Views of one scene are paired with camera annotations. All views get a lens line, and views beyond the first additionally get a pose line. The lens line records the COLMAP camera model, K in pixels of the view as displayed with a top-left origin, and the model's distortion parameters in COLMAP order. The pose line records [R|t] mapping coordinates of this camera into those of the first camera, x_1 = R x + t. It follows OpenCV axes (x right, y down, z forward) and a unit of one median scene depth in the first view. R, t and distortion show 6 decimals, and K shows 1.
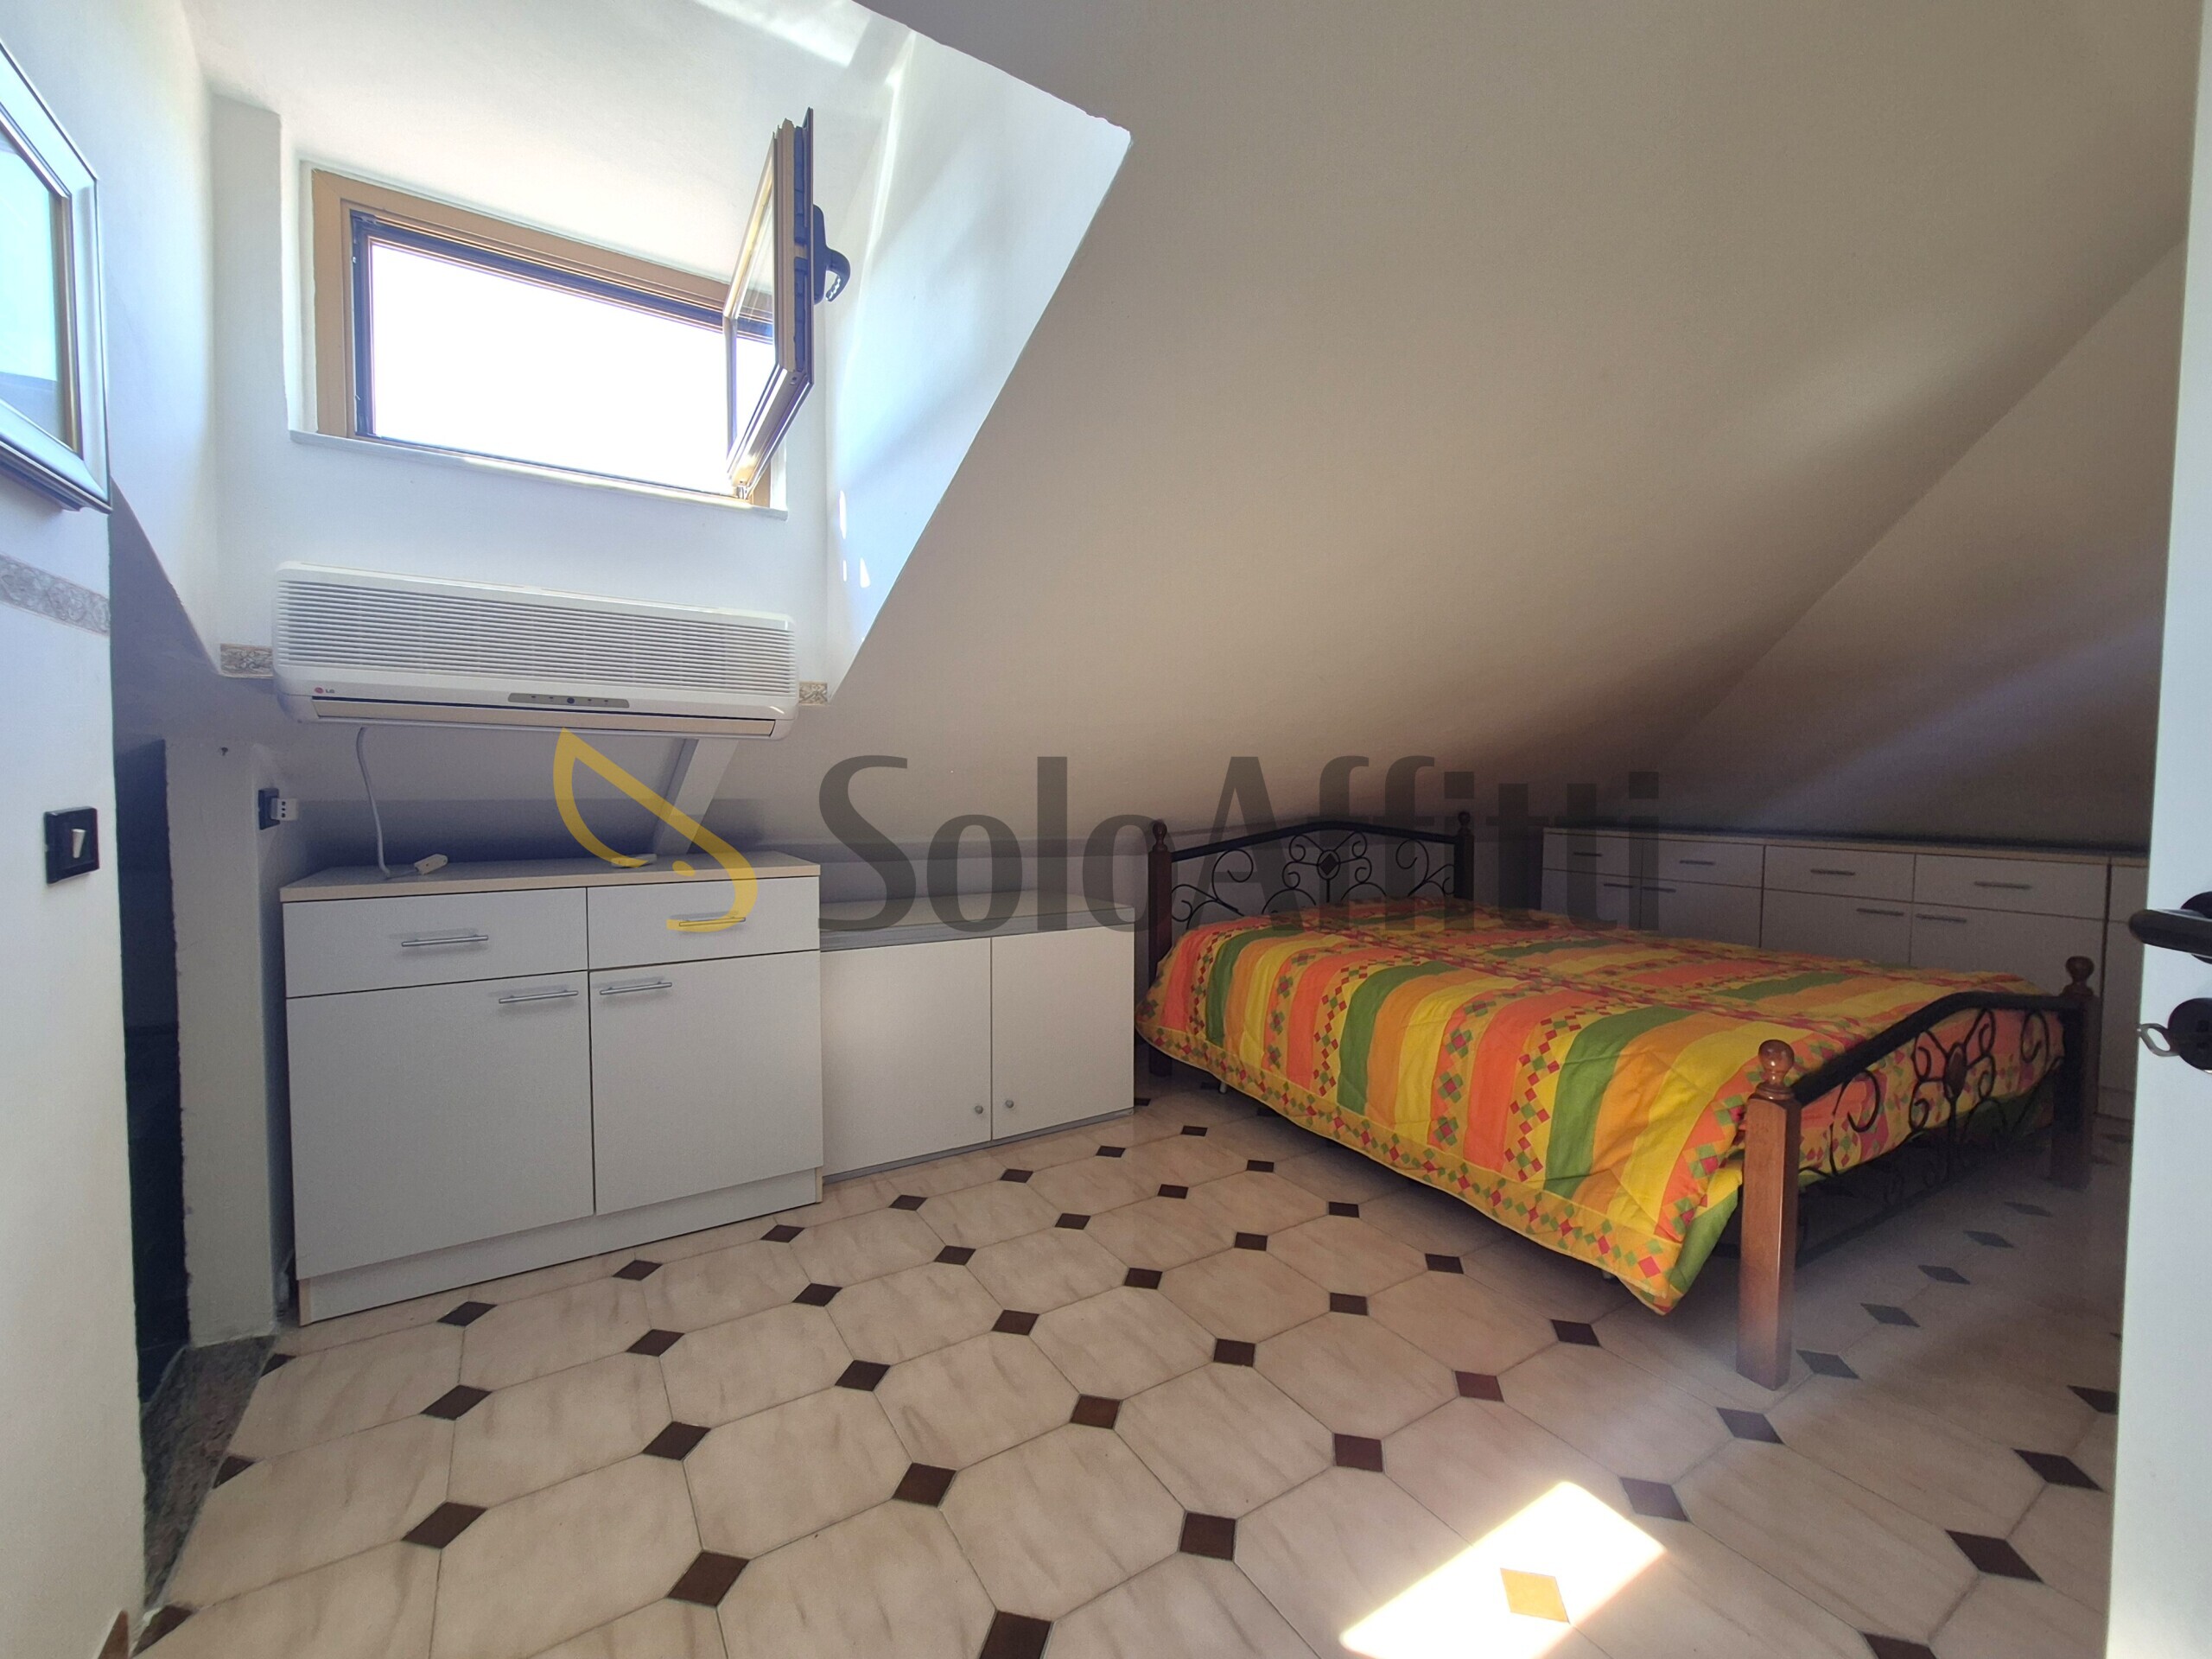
lens RADIAL K [[919.0, 0, 1154.0], [0, 919.0, 825.0], [0, 0, 1]] dist [0.001194, 0.000382]
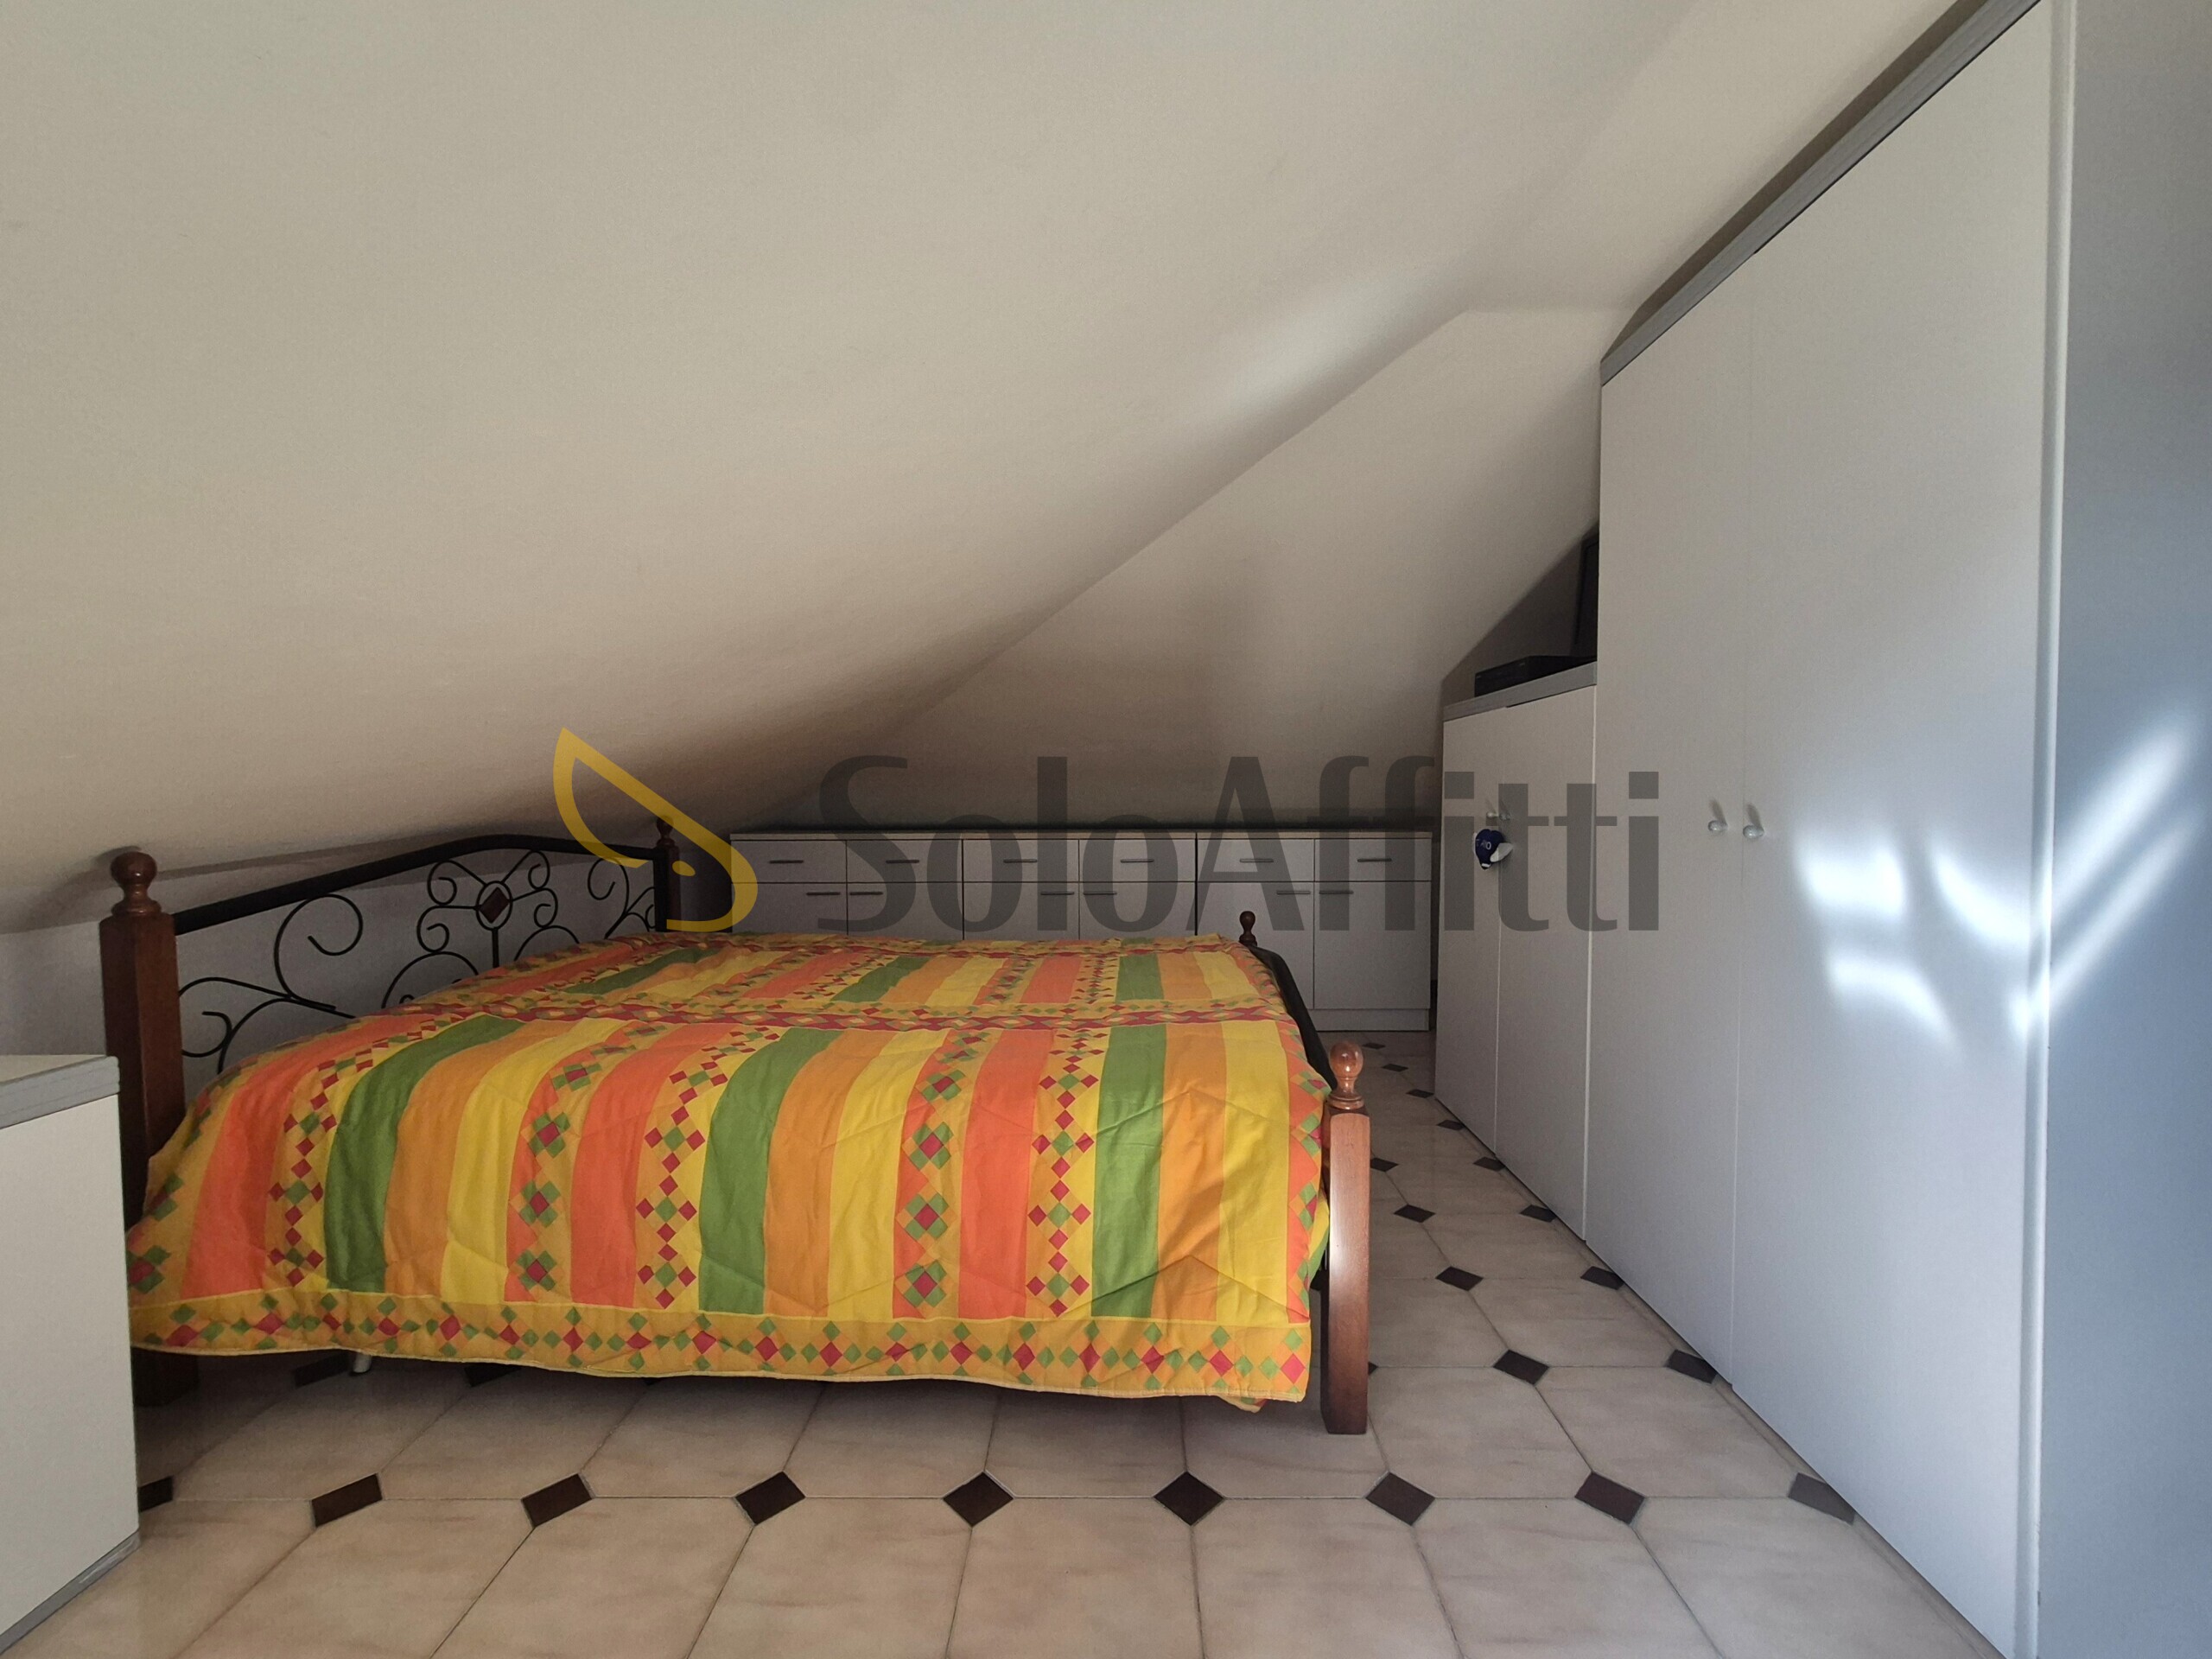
lens RADIAL K [[919.0, 0, 1104.6], [0, 919.0, 816.4], [0, 0, 1]] dist [0.001194, 0.000382]
pose [[0.571435, -0.030593, 0.820077, -0.120469], [0.046842, 0.998892, 0.004624, -0.000699], [-0.819309, 0.035771, 0.572235, 0.437009]]
